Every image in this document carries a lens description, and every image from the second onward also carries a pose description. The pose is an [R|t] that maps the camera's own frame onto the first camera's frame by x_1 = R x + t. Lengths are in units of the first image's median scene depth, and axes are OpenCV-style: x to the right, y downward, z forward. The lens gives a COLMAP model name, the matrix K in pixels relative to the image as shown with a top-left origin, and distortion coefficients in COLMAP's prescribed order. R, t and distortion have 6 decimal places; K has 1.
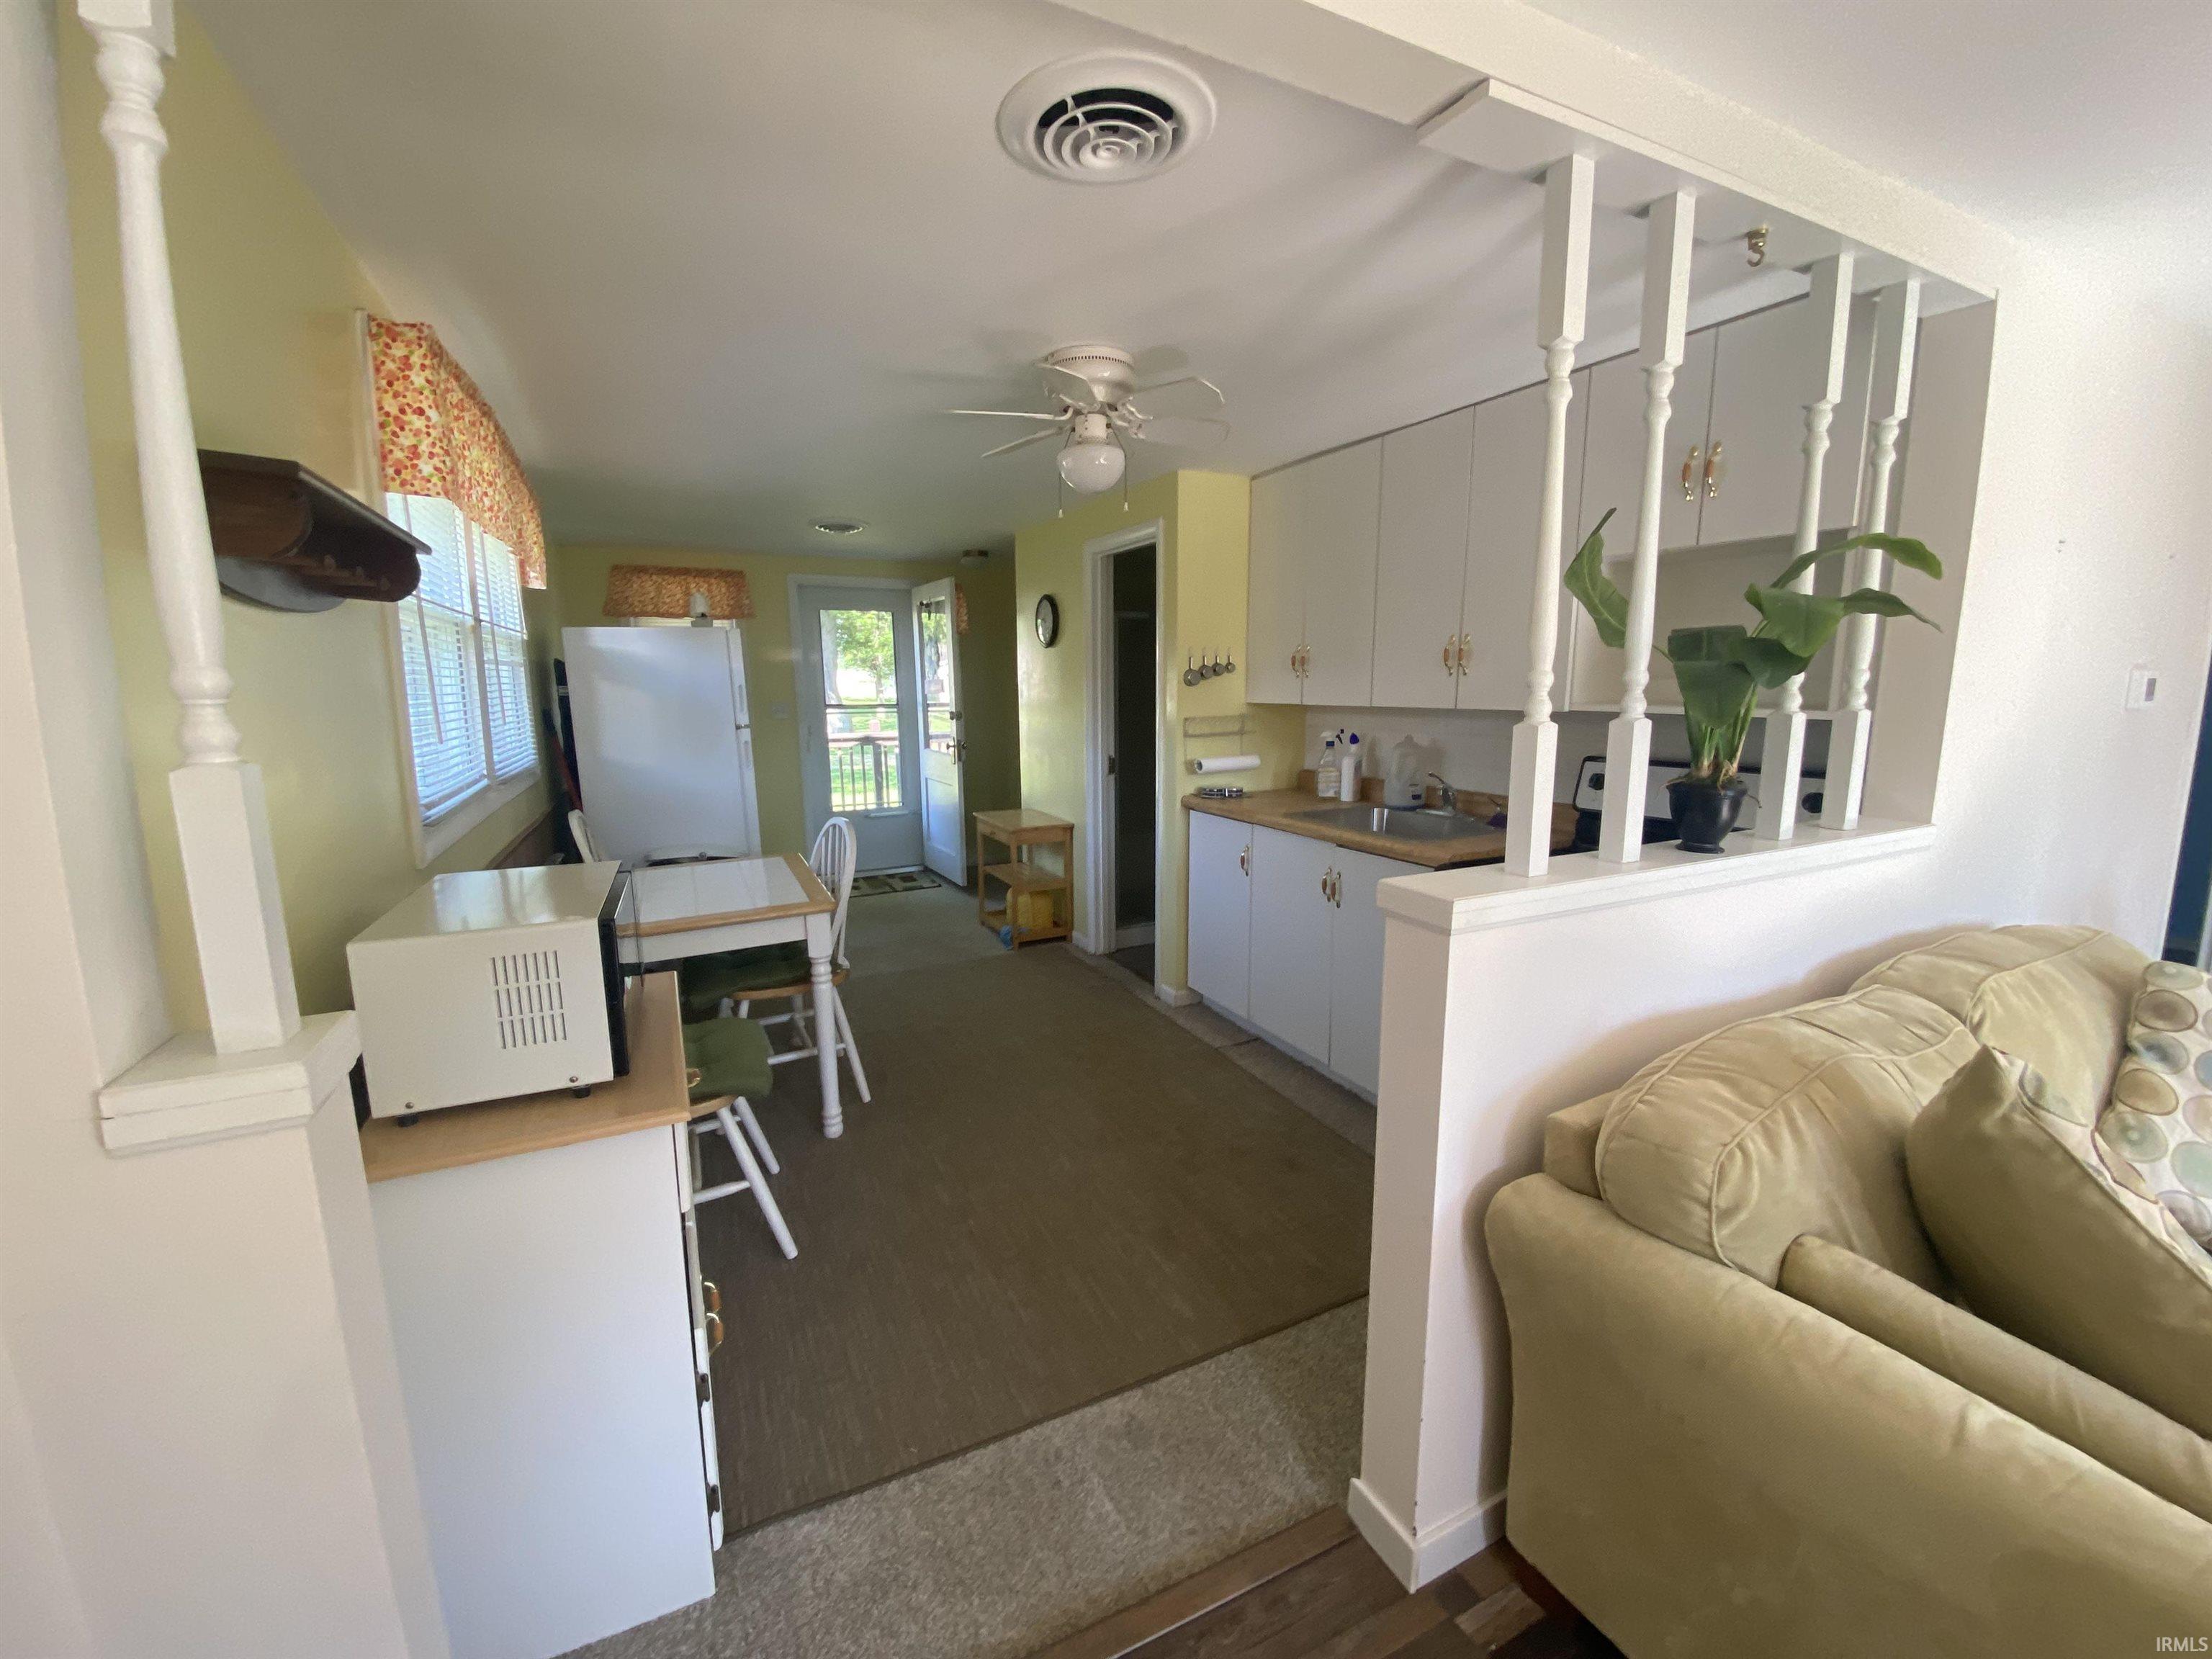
lens RADIAL K [[898.8, 0, 1112.4], [0, 898.8, 834.8], [0, 0, 1]] dist [0.008129, -0.014747]
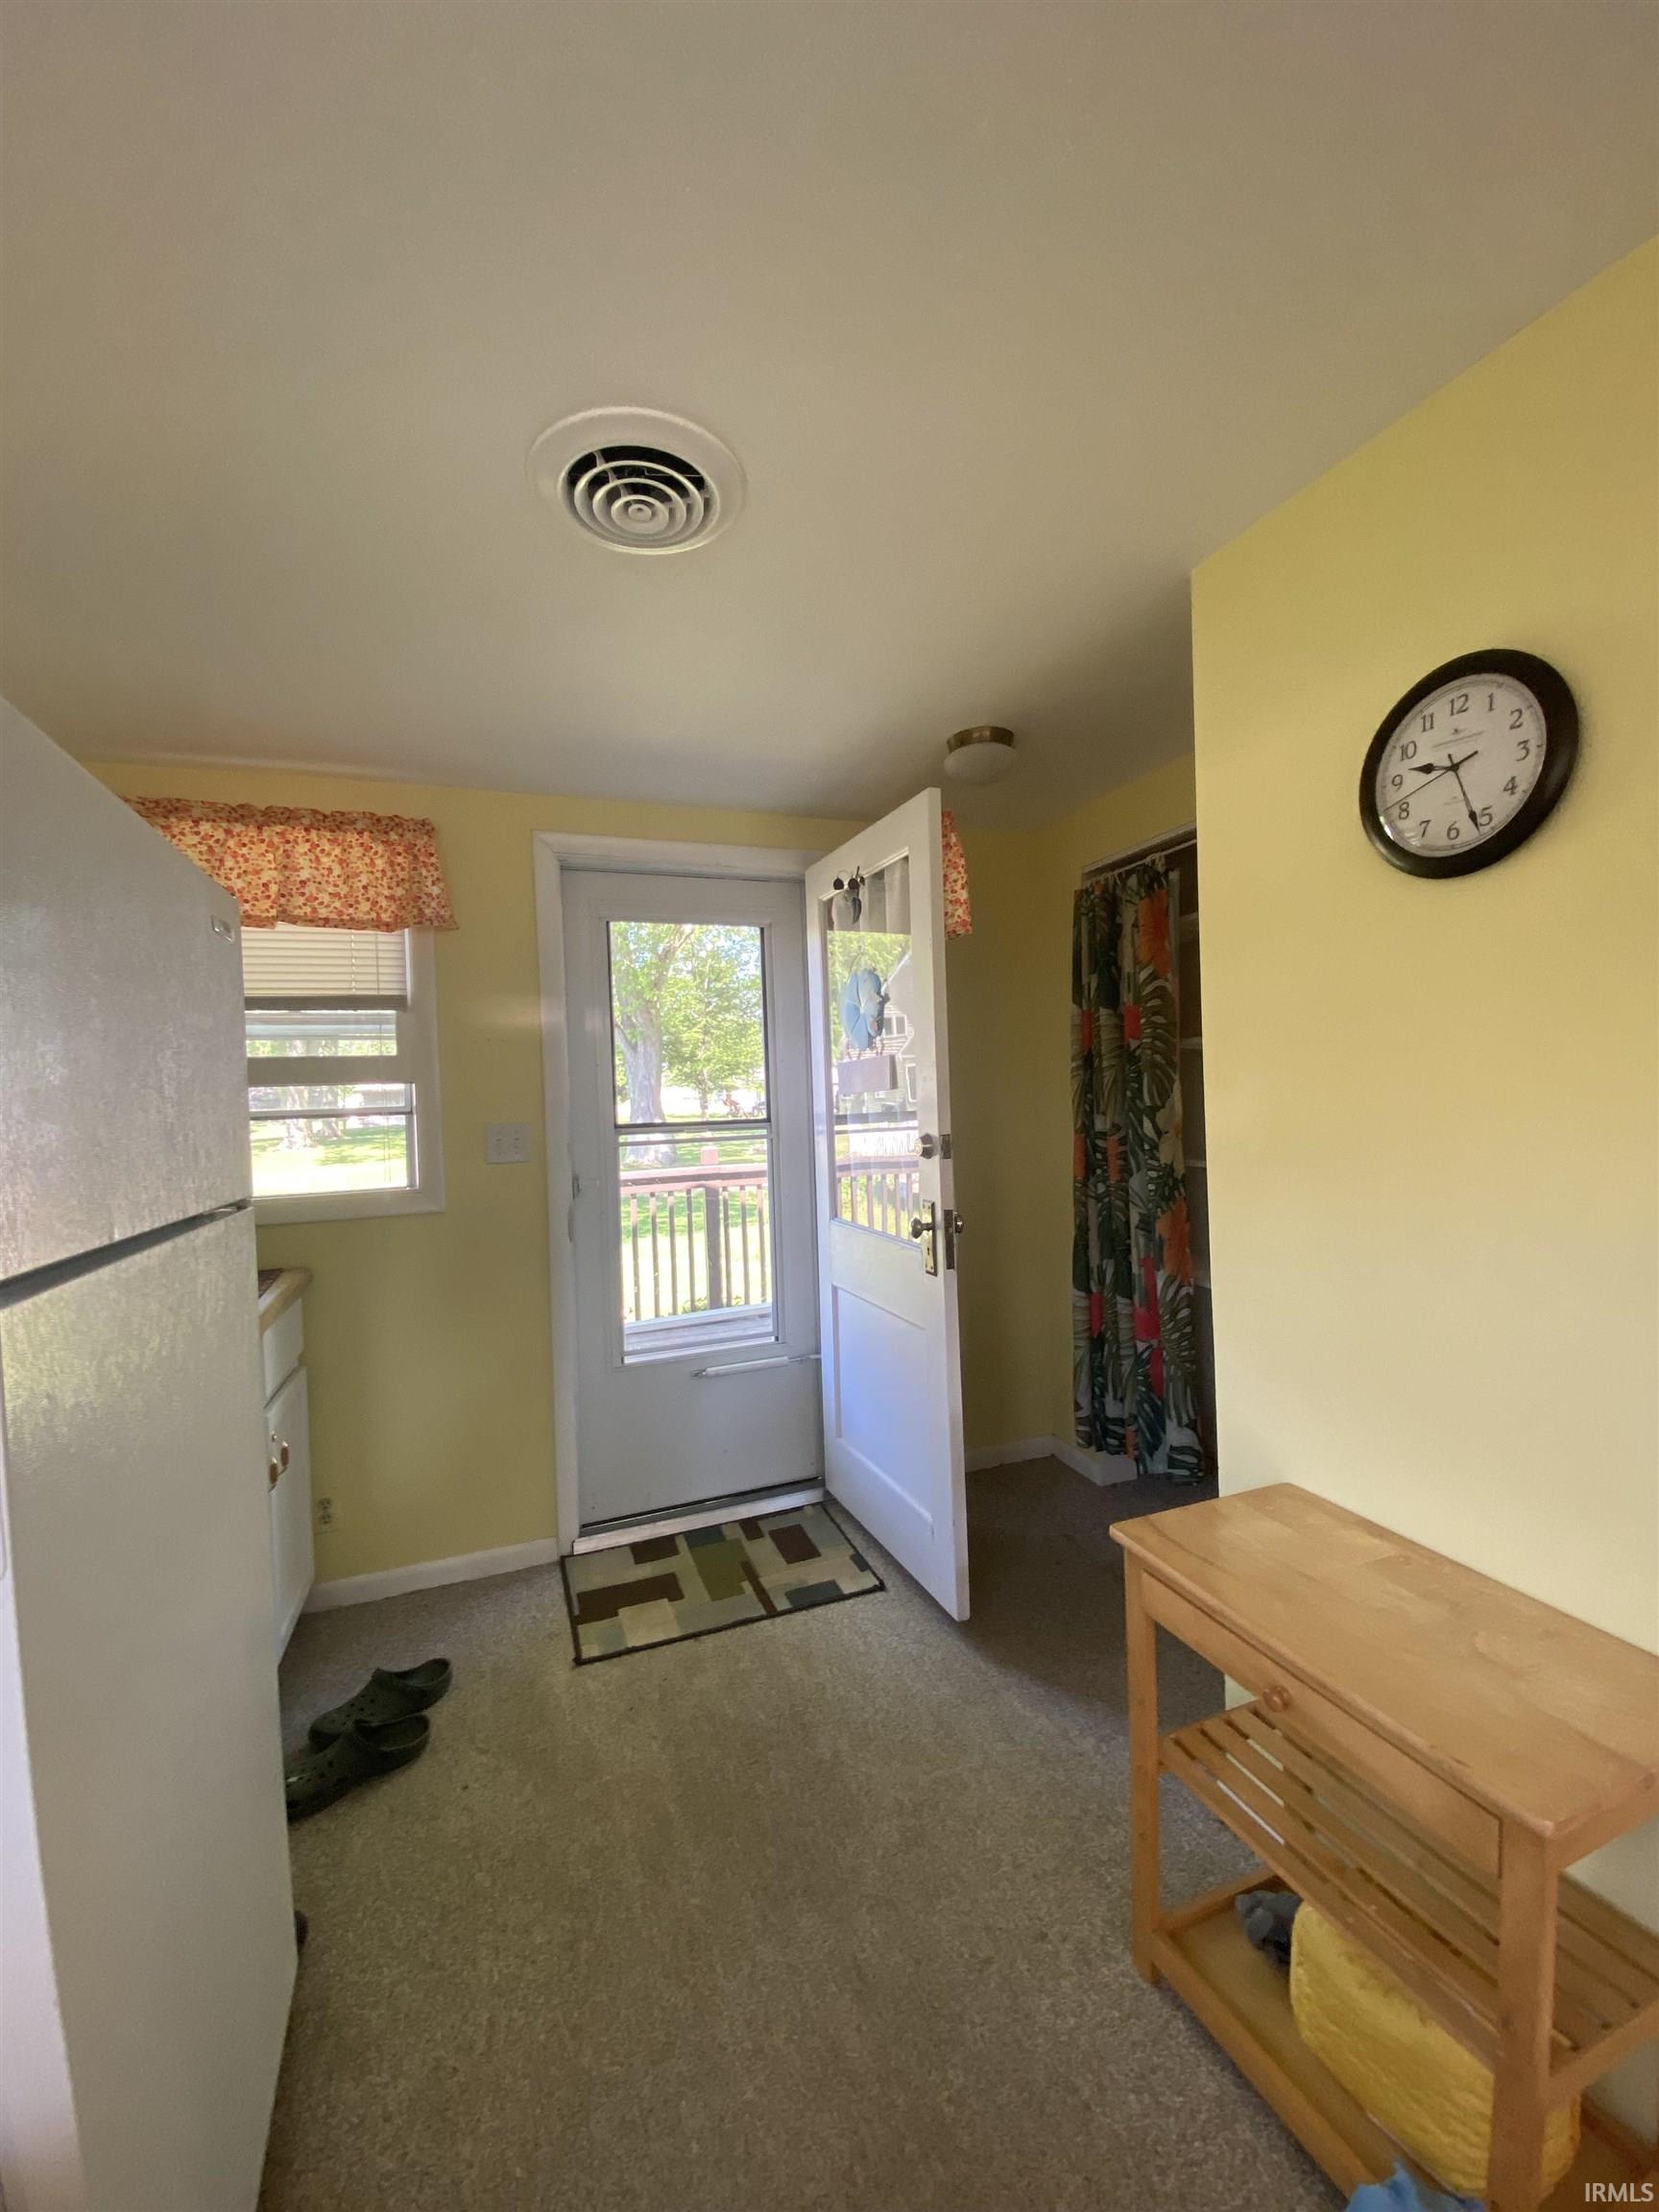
lens RADIAL K [[898.8, 0, 832.7], [0, 898.8, 1103.0], [0, 0, 1]] dist [0.008129, -0.014747]
pose [[0.994027, -0.024862, -0.106266, -0.163886], [0.007812, 0.987417, -0.157948, -0.084375], [0.108856, 0.156174, 0.981713, 0.572753]]
